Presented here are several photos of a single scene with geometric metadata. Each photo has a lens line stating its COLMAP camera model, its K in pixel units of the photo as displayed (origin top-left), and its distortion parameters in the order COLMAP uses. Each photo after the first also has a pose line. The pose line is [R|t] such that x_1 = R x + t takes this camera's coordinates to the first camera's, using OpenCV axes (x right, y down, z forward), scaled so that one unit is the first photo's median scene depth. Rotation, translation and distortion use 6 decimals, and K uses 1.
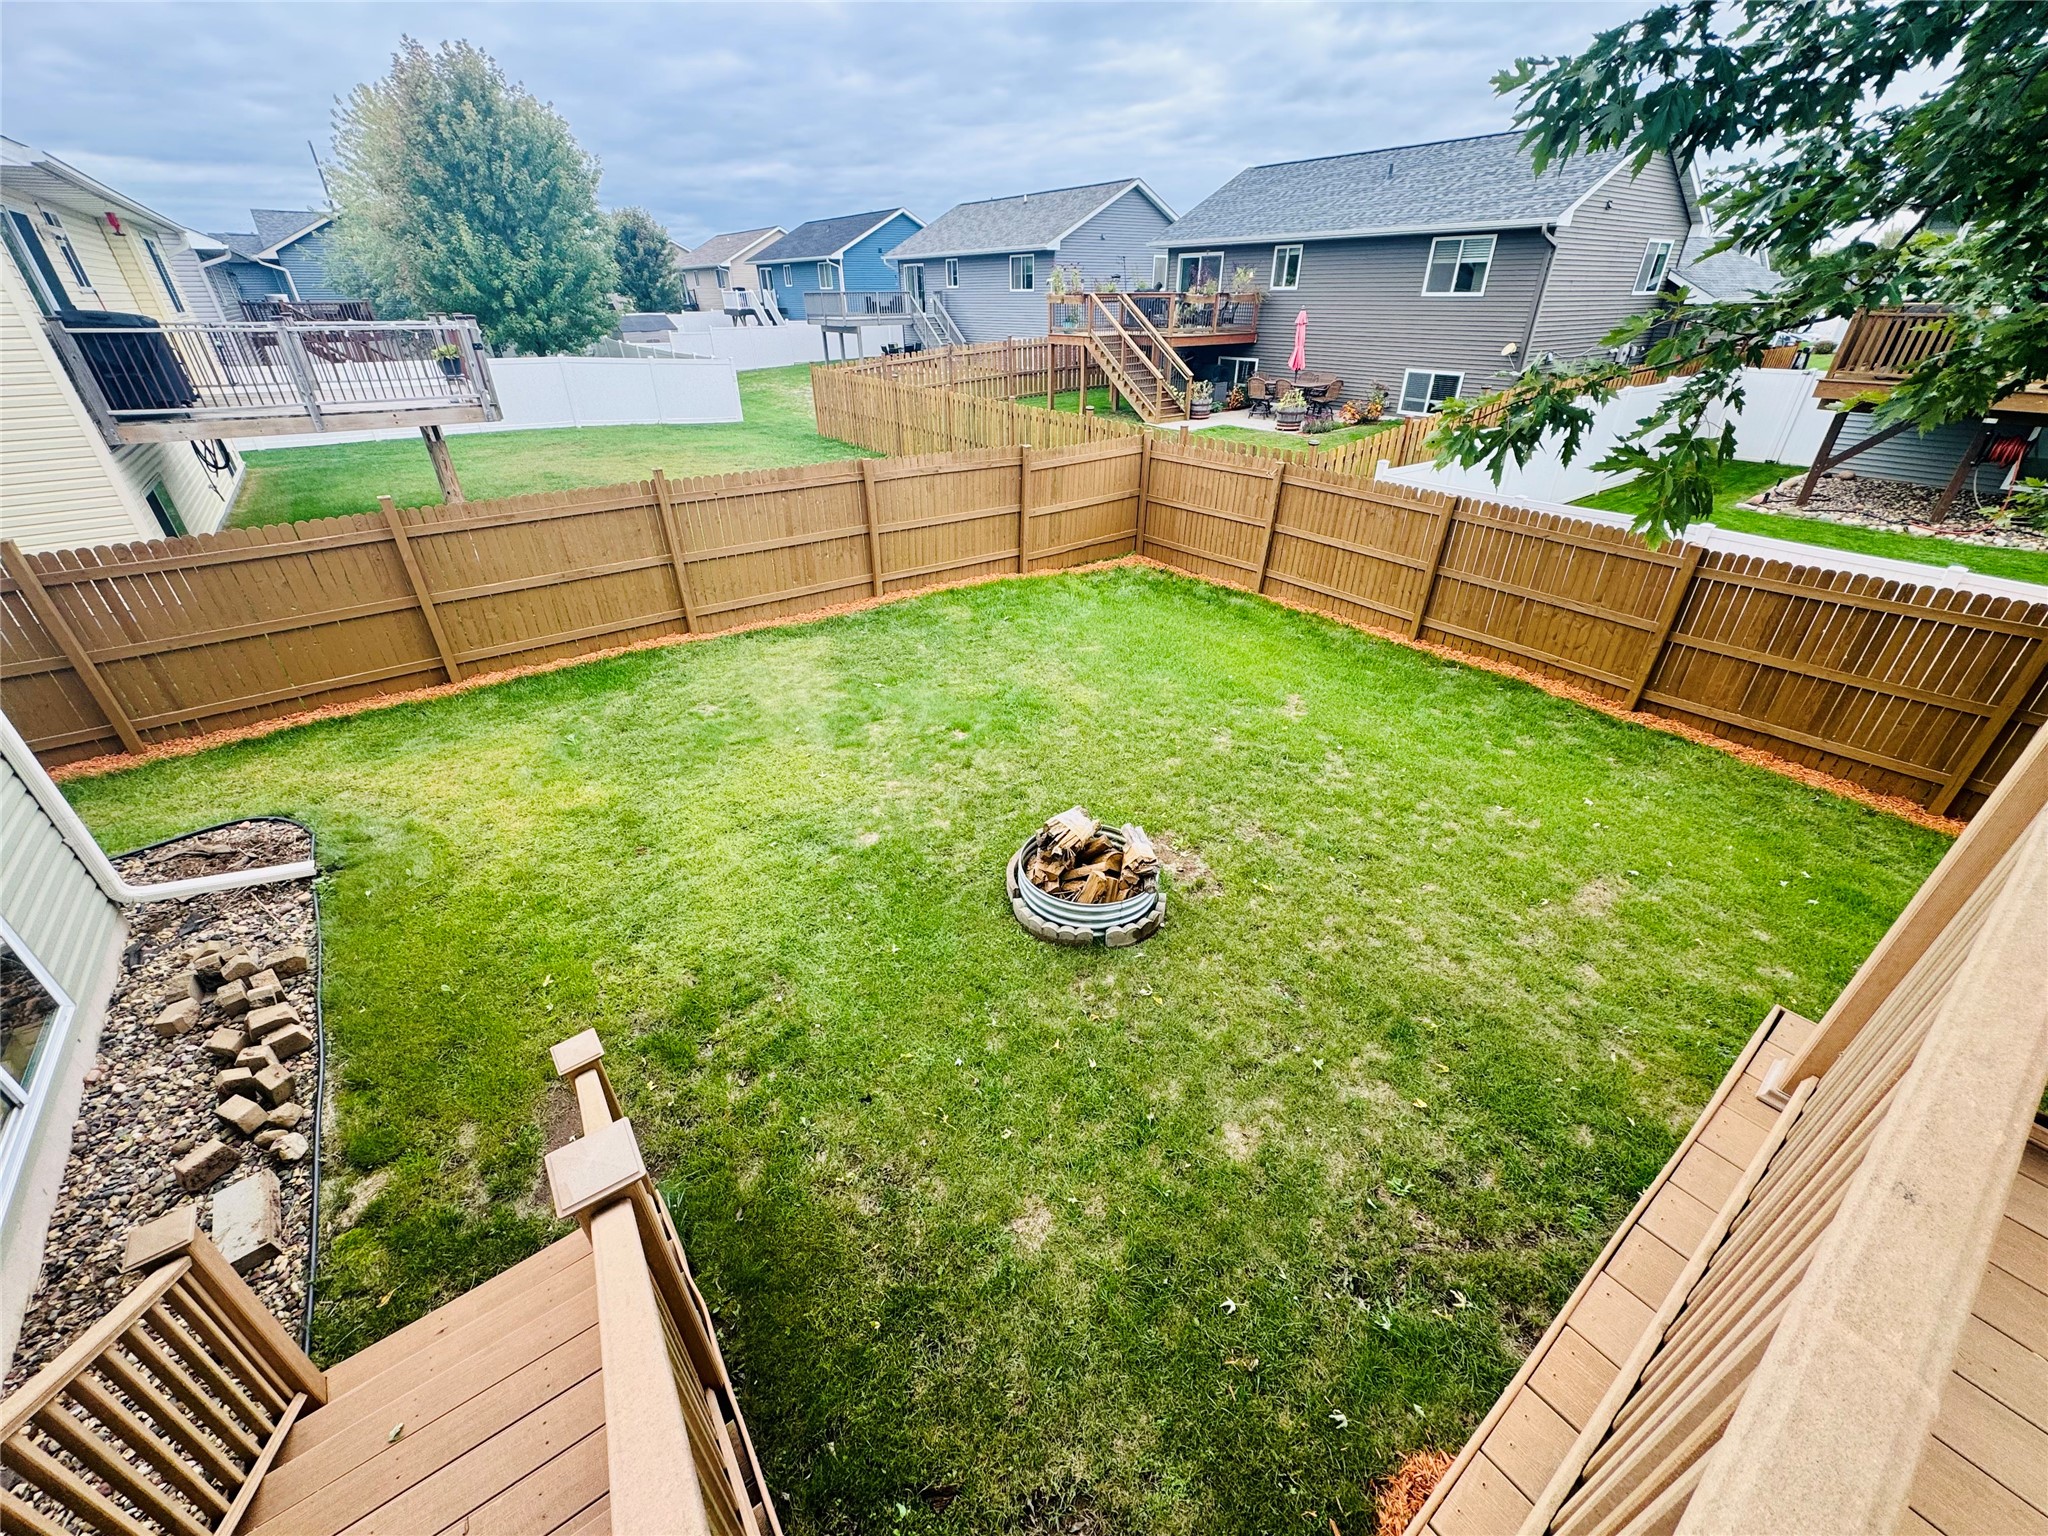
lens RADIAL K [[809.0, 0, 1016.8], [0, 809.0, 763.9], [0, 0, 1]] dist [-0.002440, 0.000452]
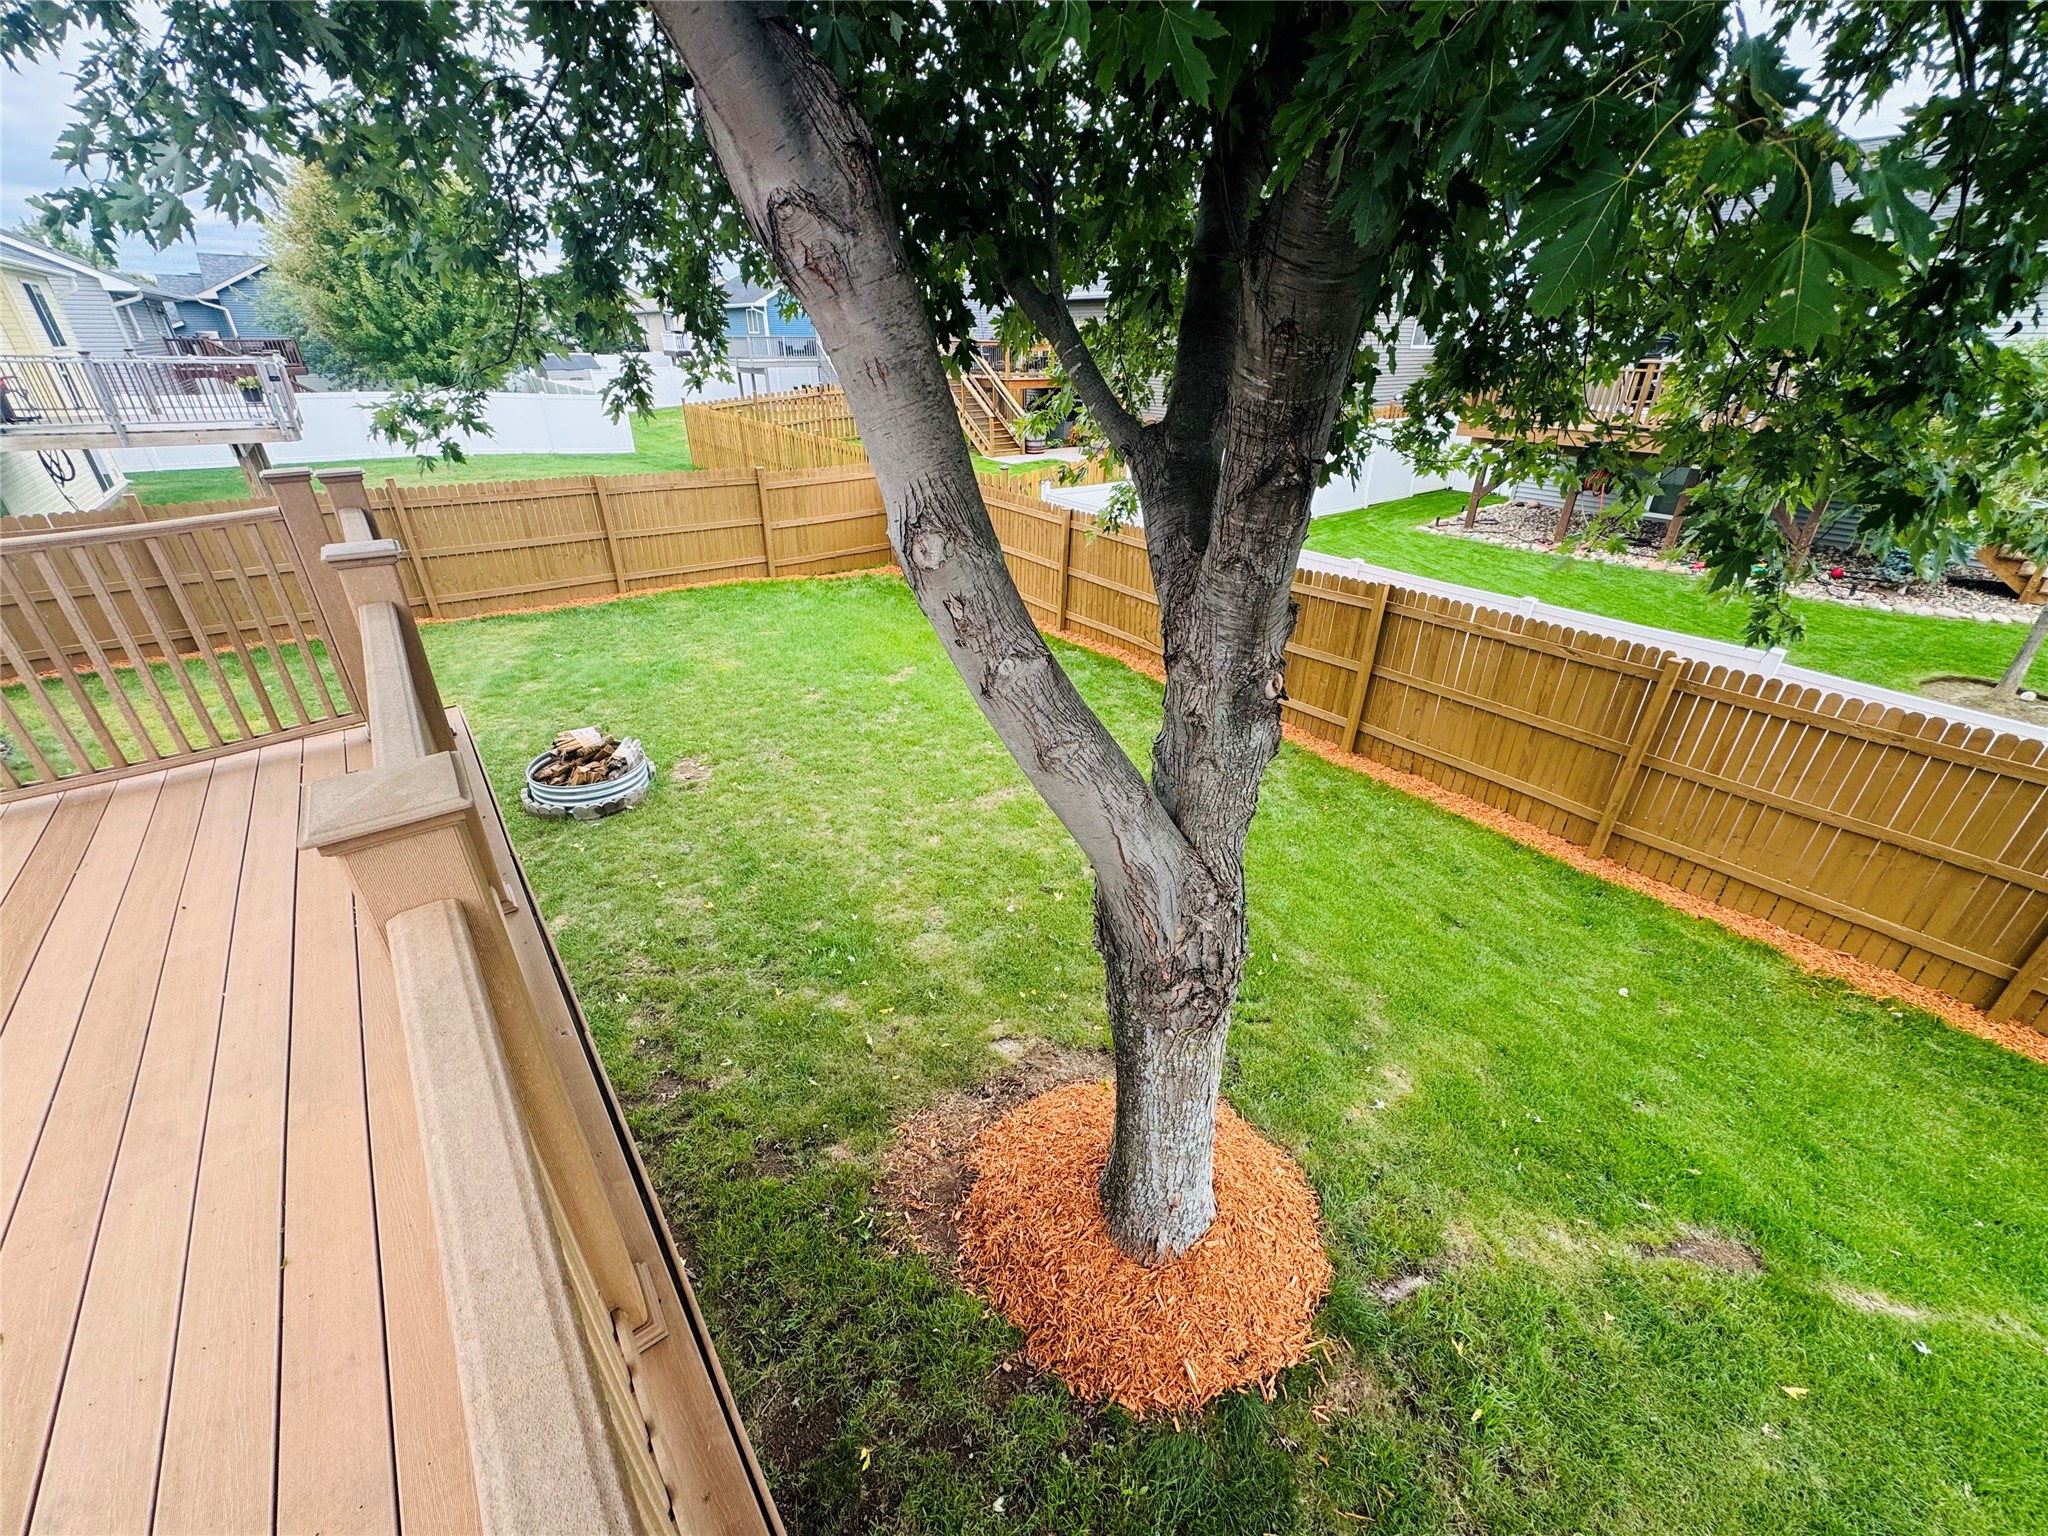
lens RADIAL K [[809.0, 0, 1018.1], [0, 809.0, 769.7], [0, 0, 1]] dist [-0.002440, 0.000452]
pose [[0.999892, 0.006015, 0.013396, 0.375179], [-0.005499, 0.999253, -0.038258, 0.086957], [-0.013616, 0.038181, 0.999178, -0.158113]]
